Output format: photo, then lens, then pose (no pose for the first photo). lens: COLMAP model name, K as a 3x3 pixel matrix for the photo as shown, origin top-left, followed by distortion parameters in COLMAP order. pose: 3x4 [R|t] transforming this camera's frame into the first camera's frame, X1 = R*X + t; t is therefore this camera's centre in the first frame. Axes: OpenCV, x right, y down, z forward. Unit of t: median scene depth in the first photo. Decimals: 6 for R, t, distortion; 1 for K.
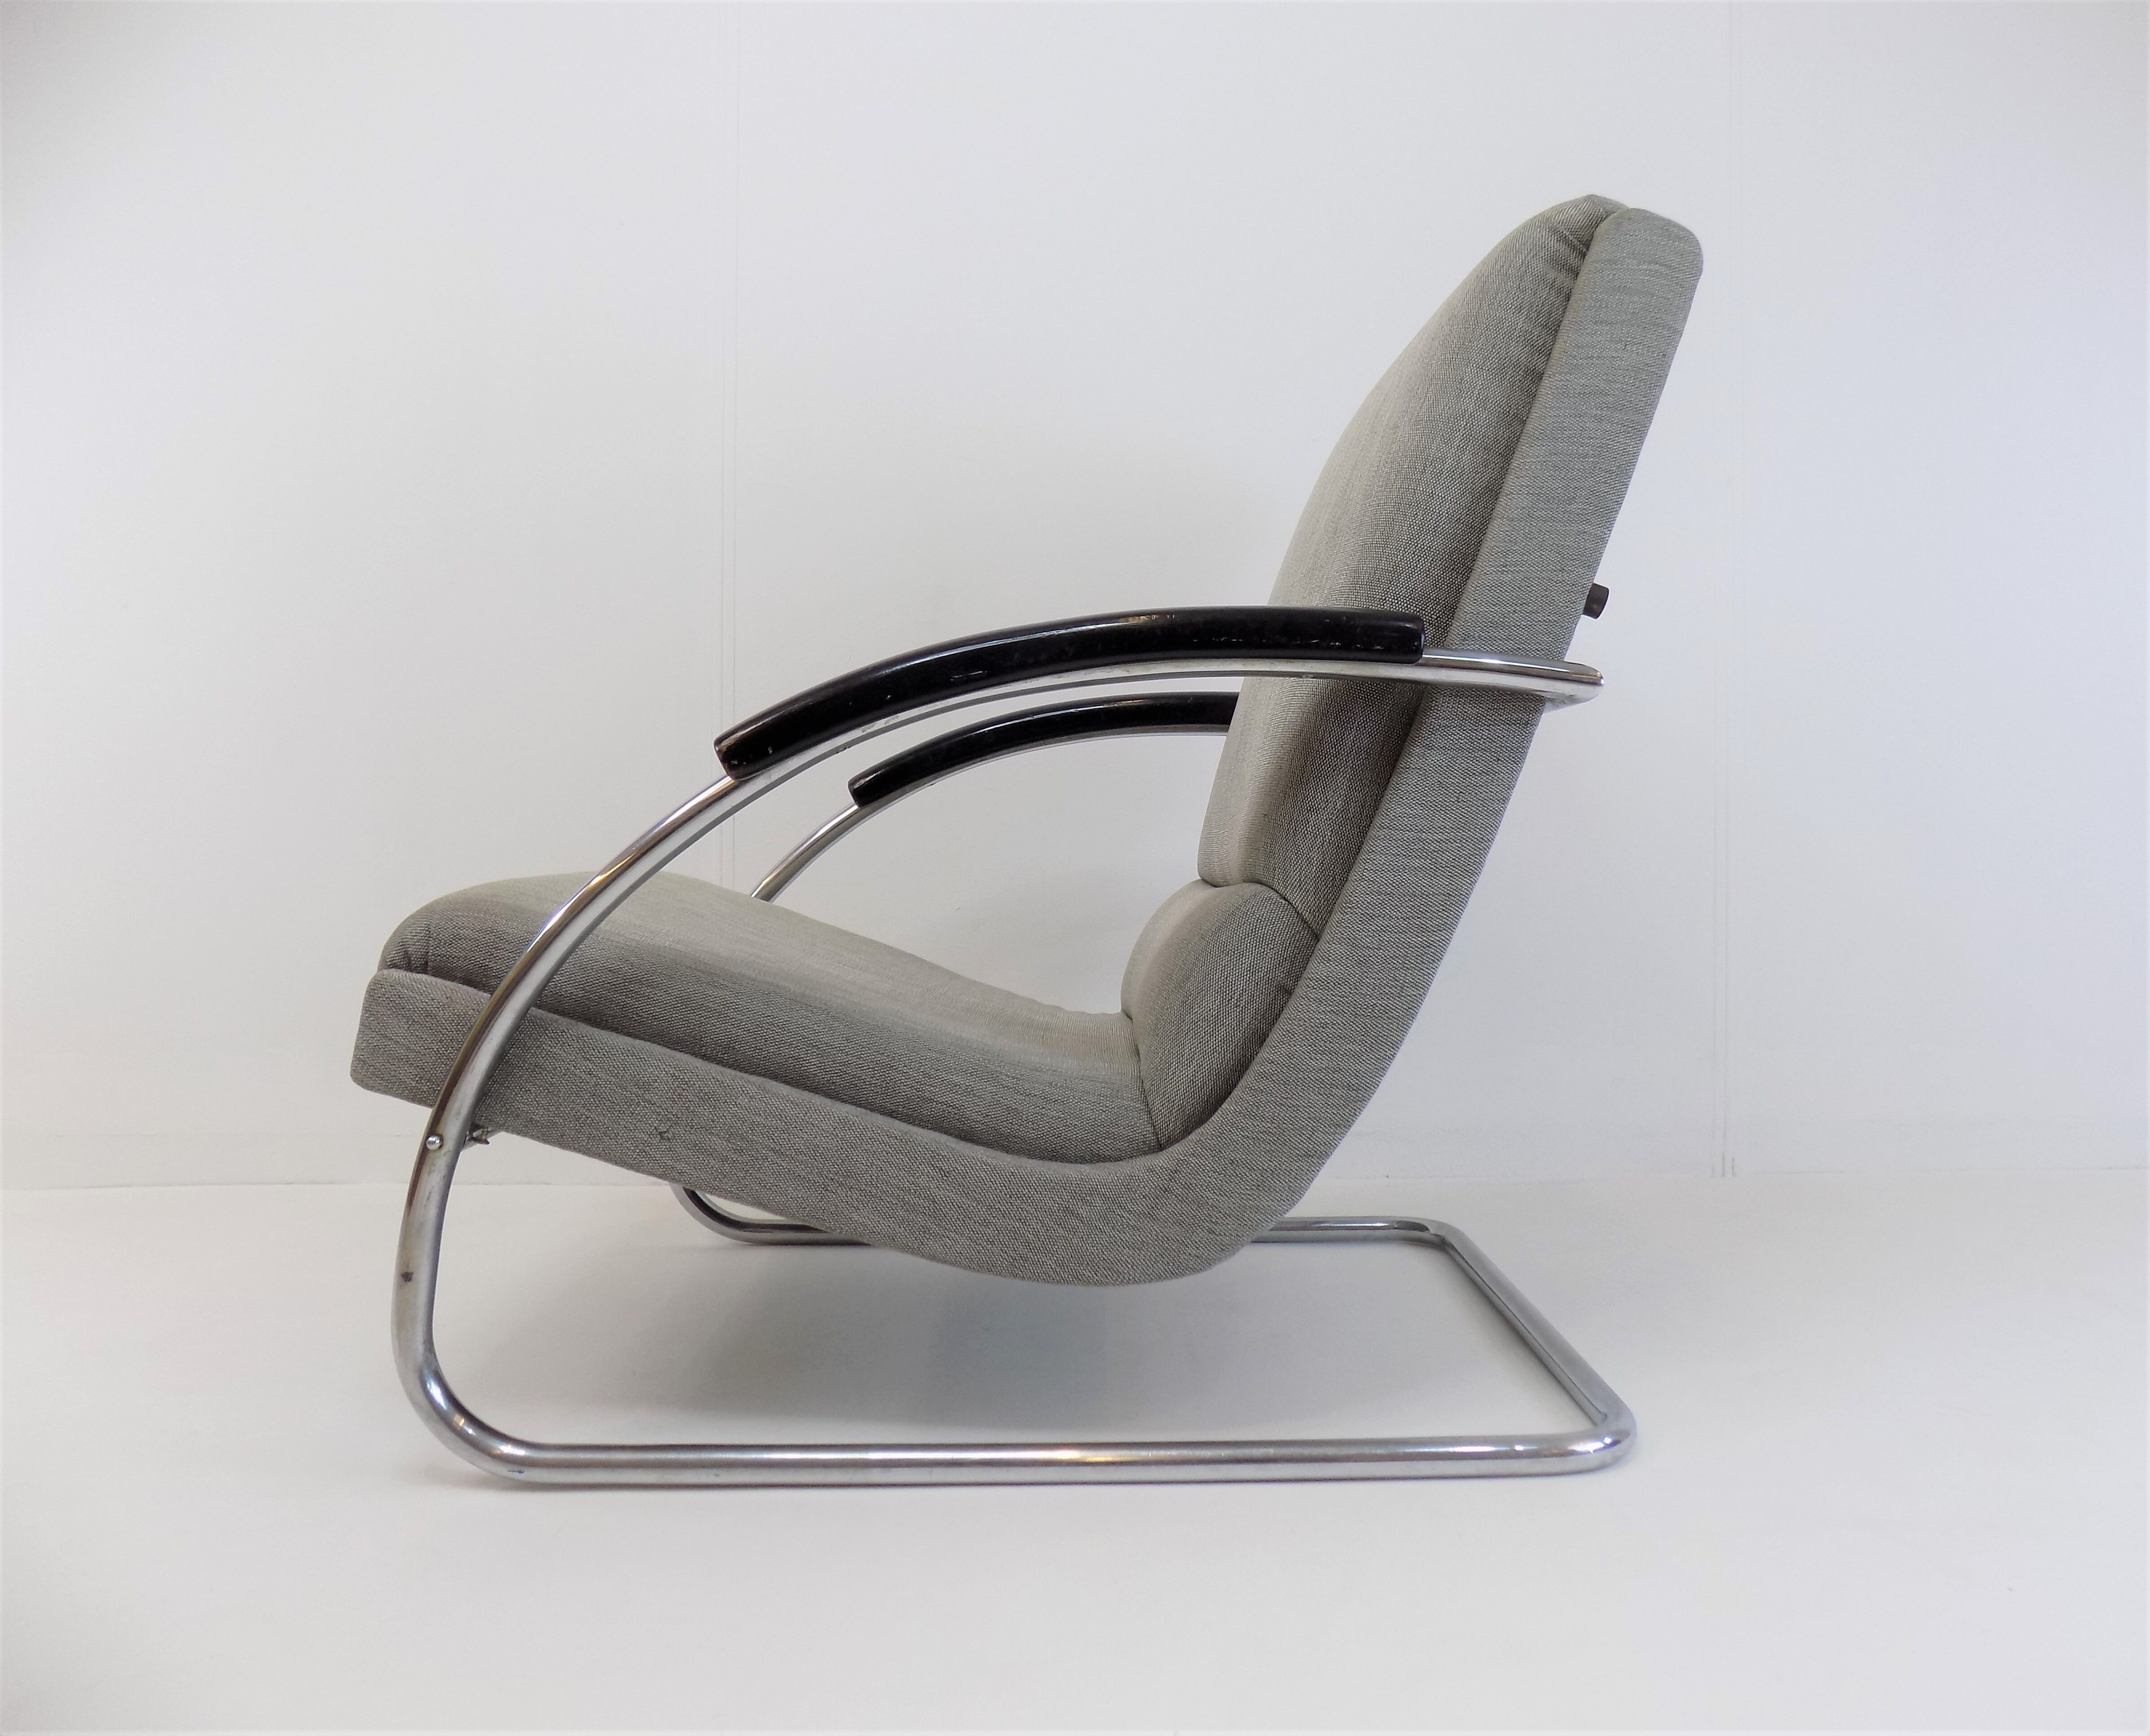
lens RADIAL K [[1541.3, 0, 1155.7], [0, 1541.3, 869.0], [0, 0, 1]] dist [-0.048102, 0.002819]
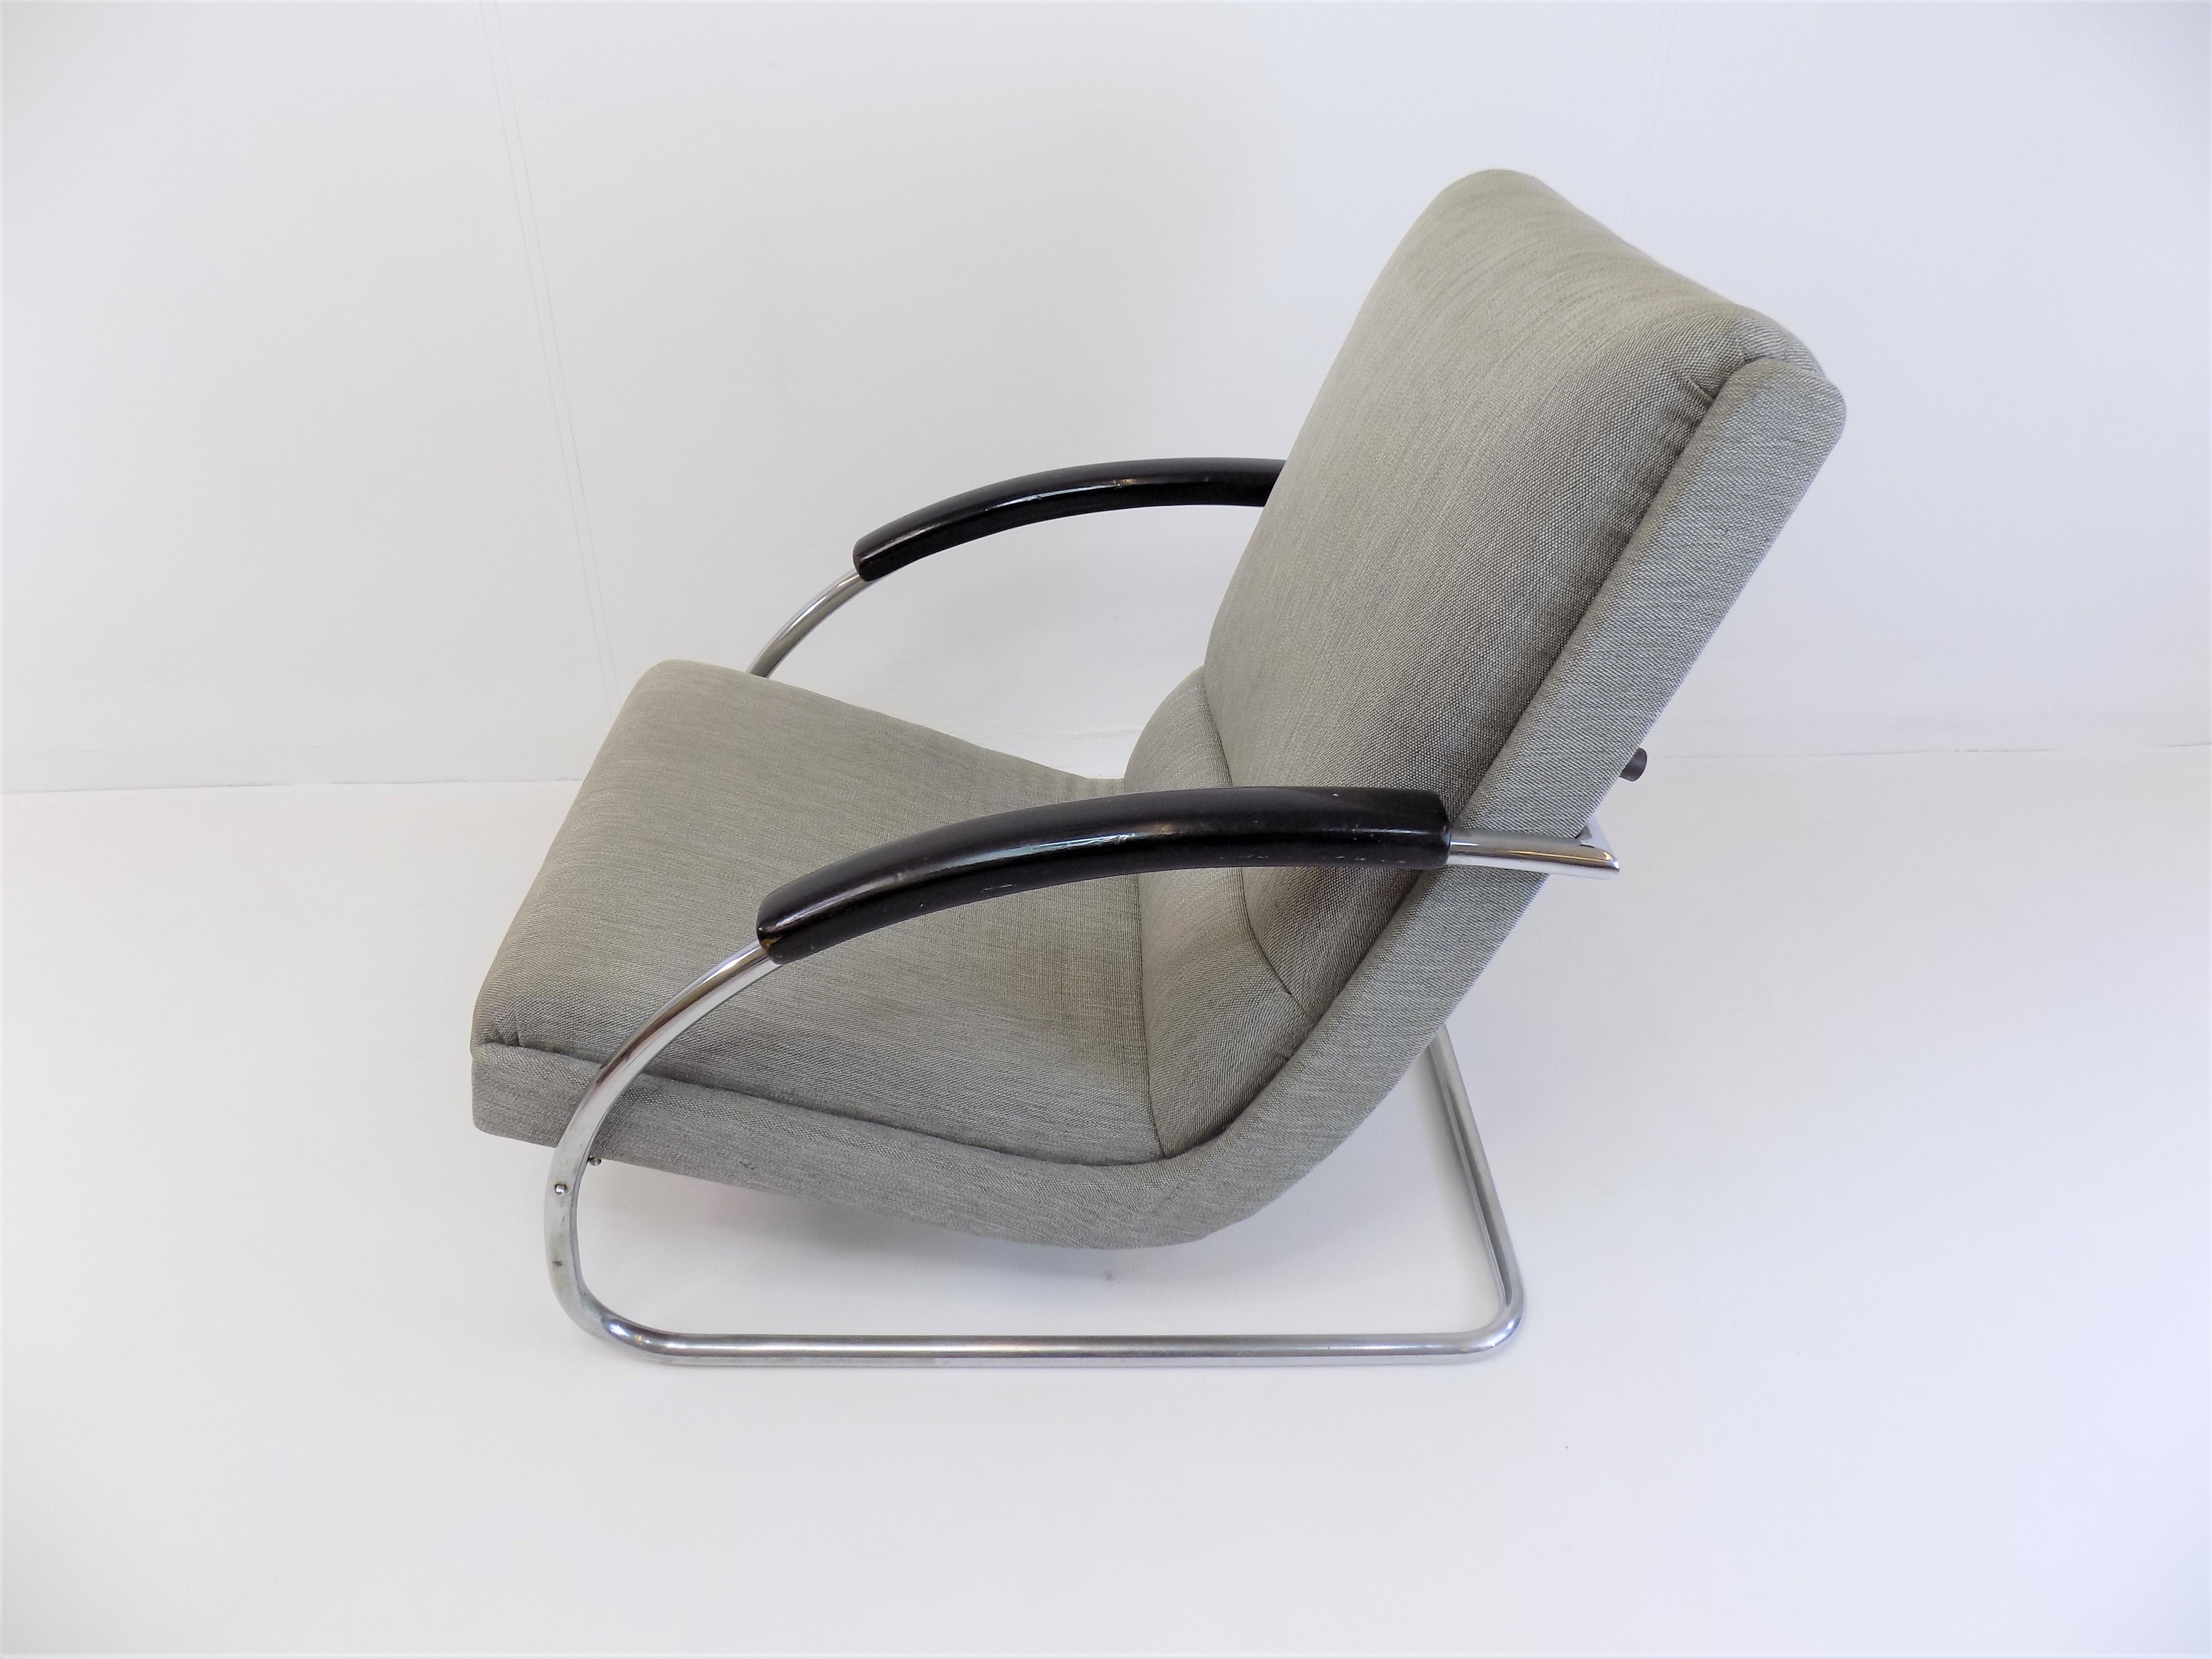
lens RADIAL K [[1484.4, 0, 1106.0], [0, 1484.4, 829.5], [0, 0, 1]] dist [-0.051152, 0.001112]
pose [[0.999604, 0.027760, -0.004604, -0.044208], [-0.020705, 0.836406, 0.547719, -0.661423], [0.019056, -0.547407, 0.836649, 0.184879]]
